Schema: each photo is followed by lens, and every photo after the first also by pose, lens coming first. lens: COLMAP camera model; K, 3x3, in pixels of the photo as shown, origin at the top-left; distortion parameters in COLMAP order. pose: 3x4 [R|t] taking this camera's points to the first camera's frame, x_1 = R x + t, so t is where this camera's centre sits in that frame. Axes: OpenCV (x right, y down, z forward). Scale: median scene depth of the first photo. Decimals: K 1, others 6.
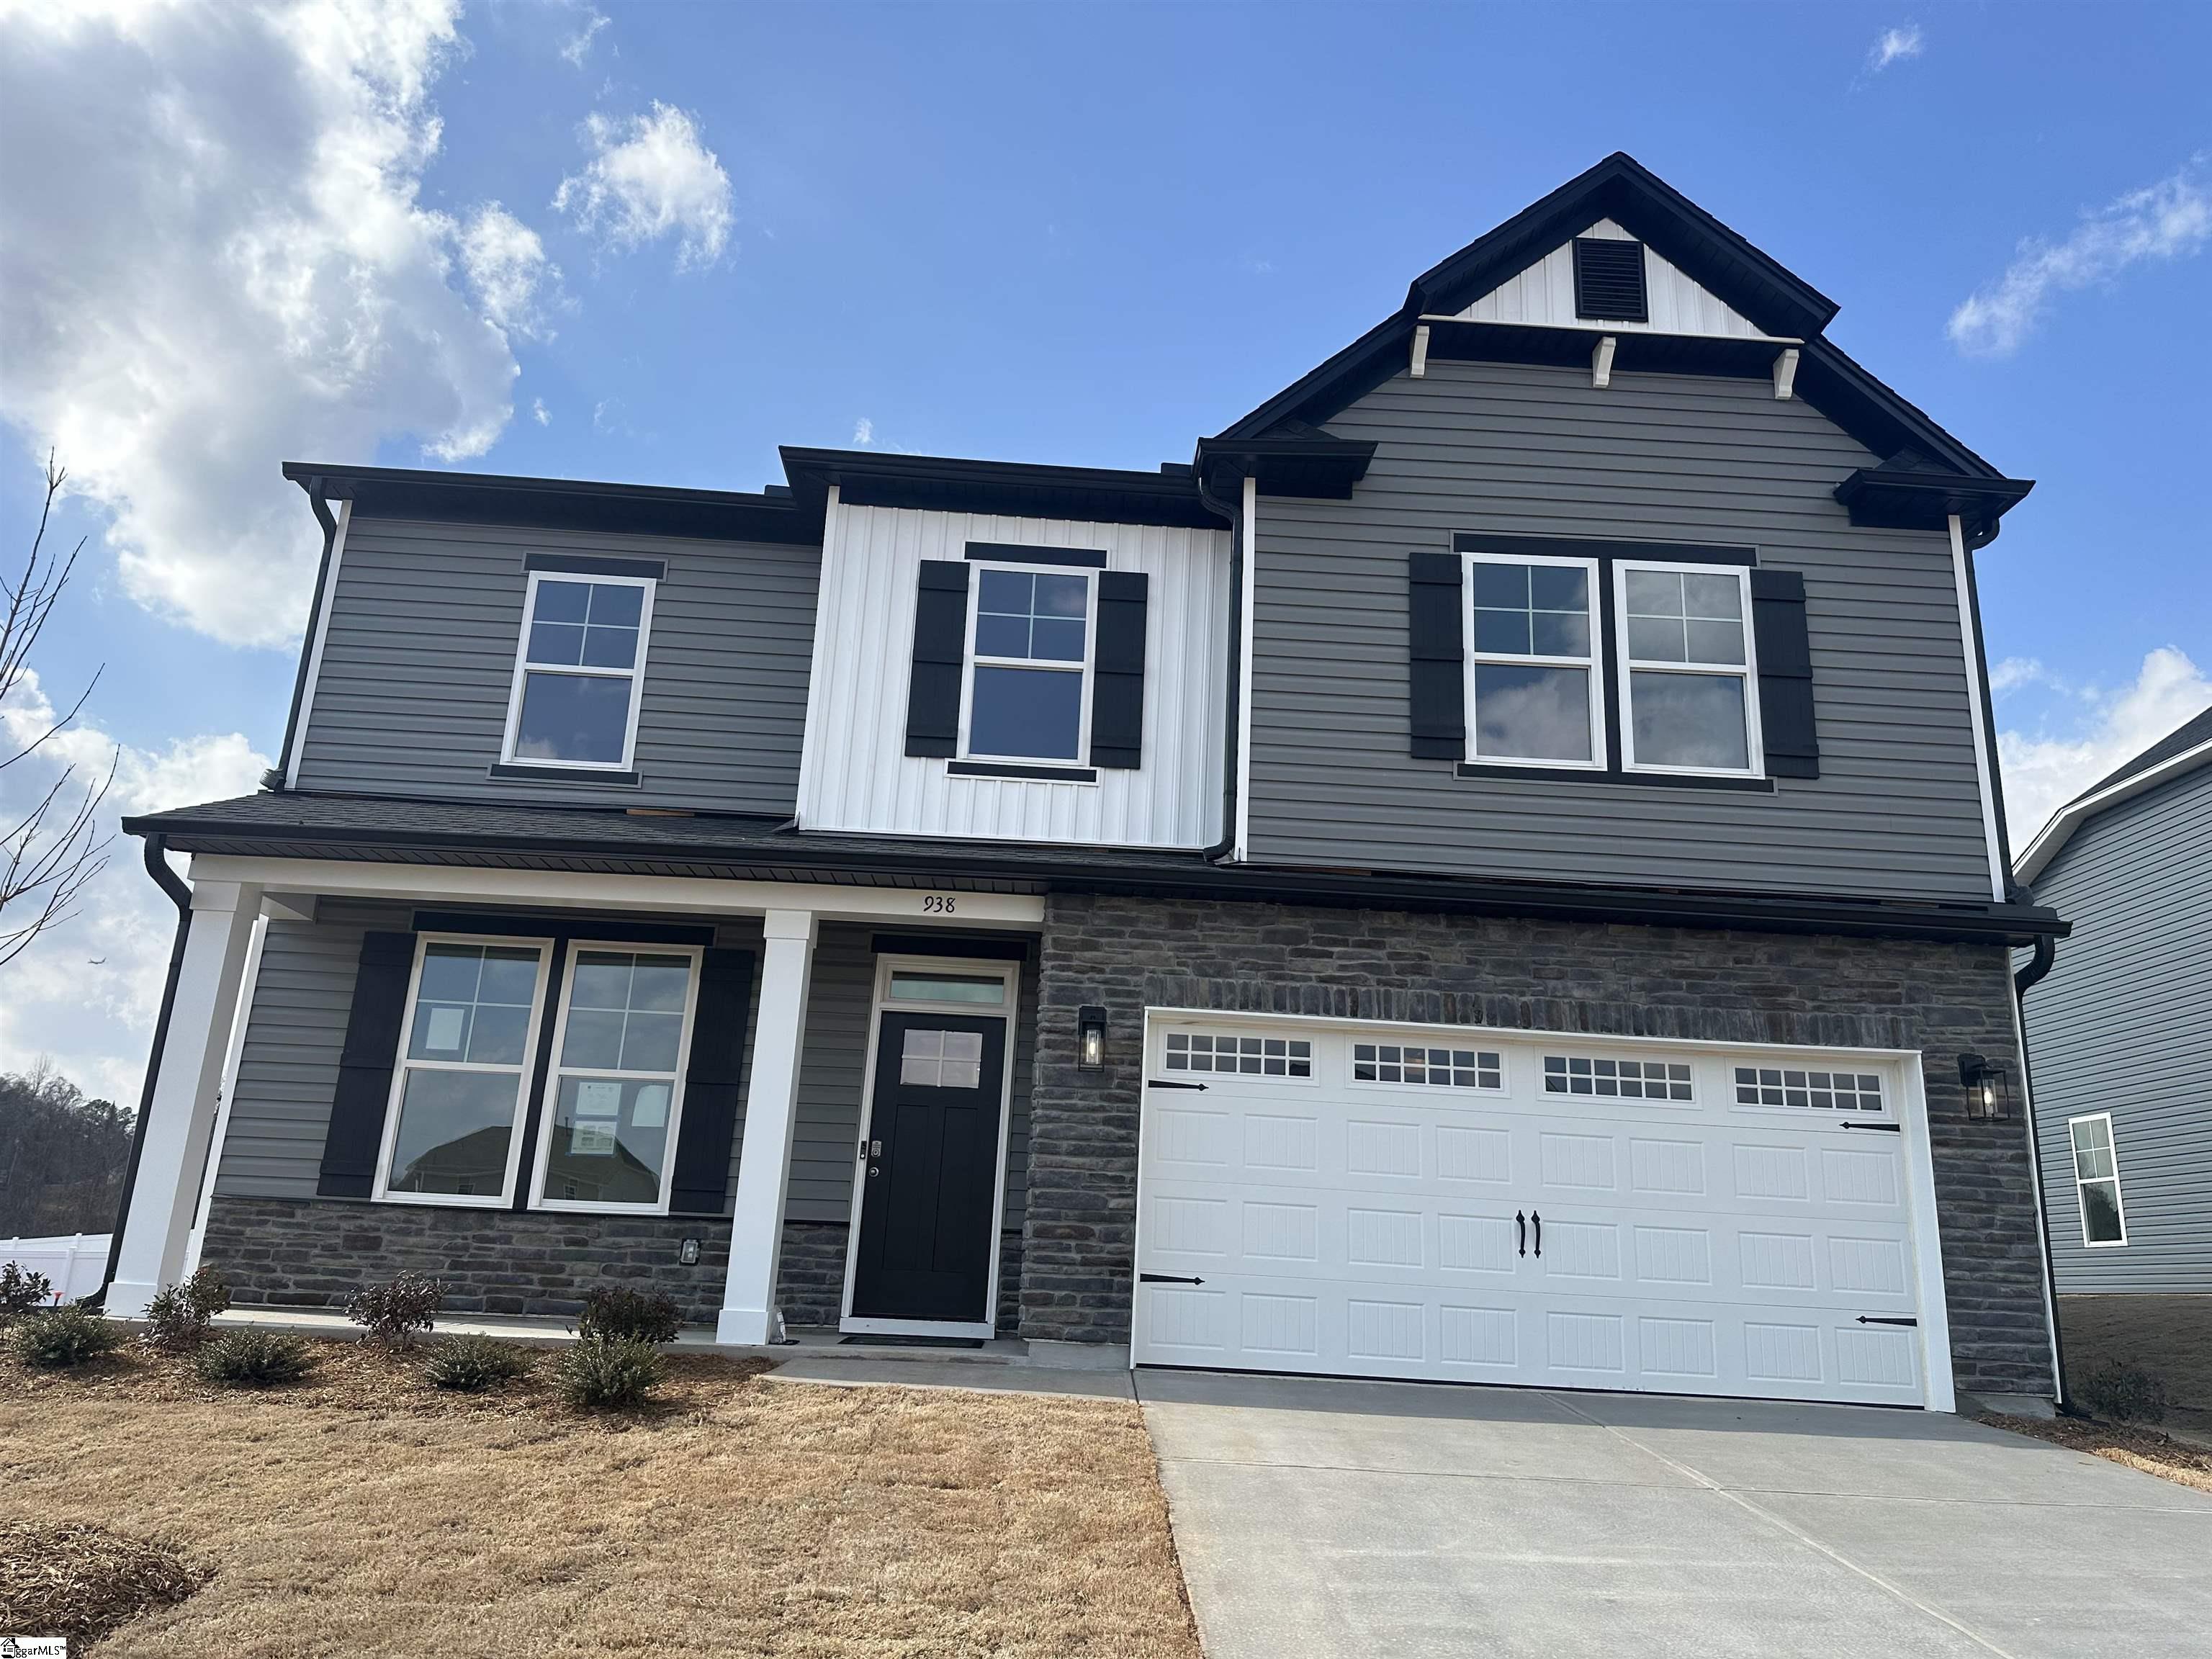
lens RADIAL K [[1669.6, 0, 1106.0], [0, 1669.6, 829.5], [0, 0, 1]] dist [-0.012270, -0.009618]
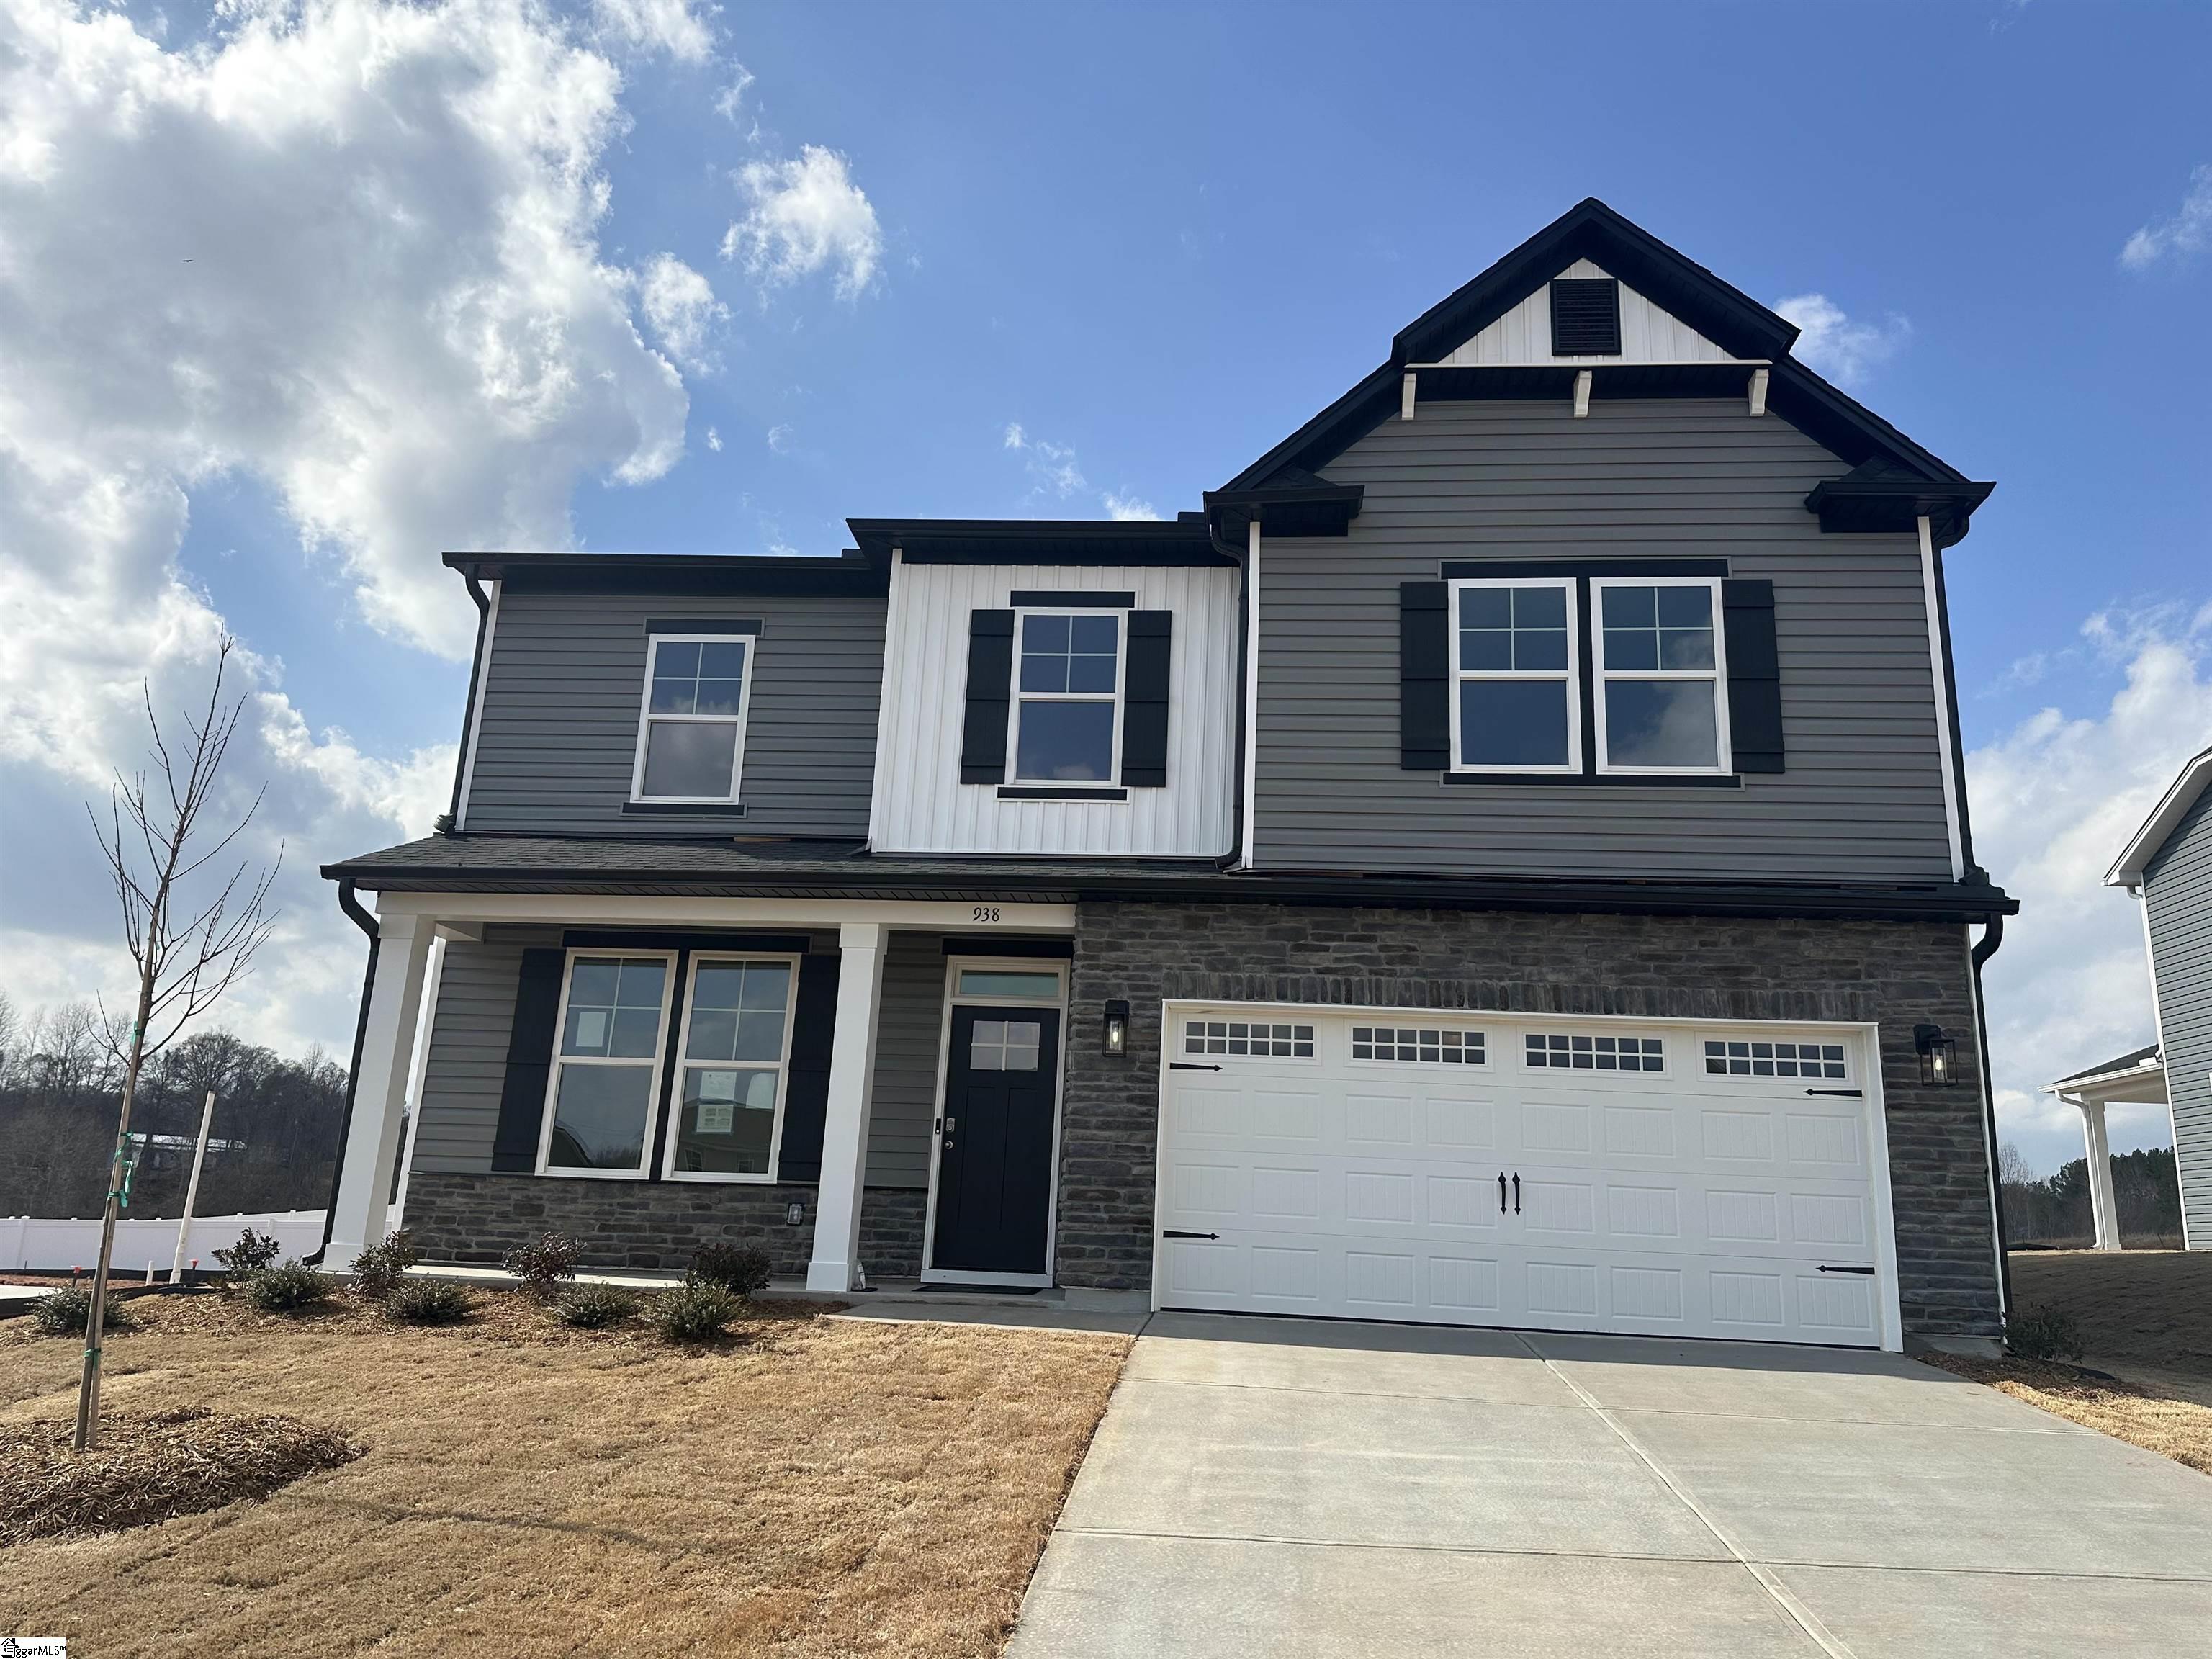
lens RADIAL K [[1669.6, 0, 1106.0], [0, 1669.6, 829.5], [0, 0, 1]] dist [-0.012270, -0.009618]
pose [[0.991208, -0.036481, -0.127187, 0.129881], [0.038889, 0.999107, 0.016498, -0.029317], [0.126472, -0.021299, 0.991742, -0.134154]]
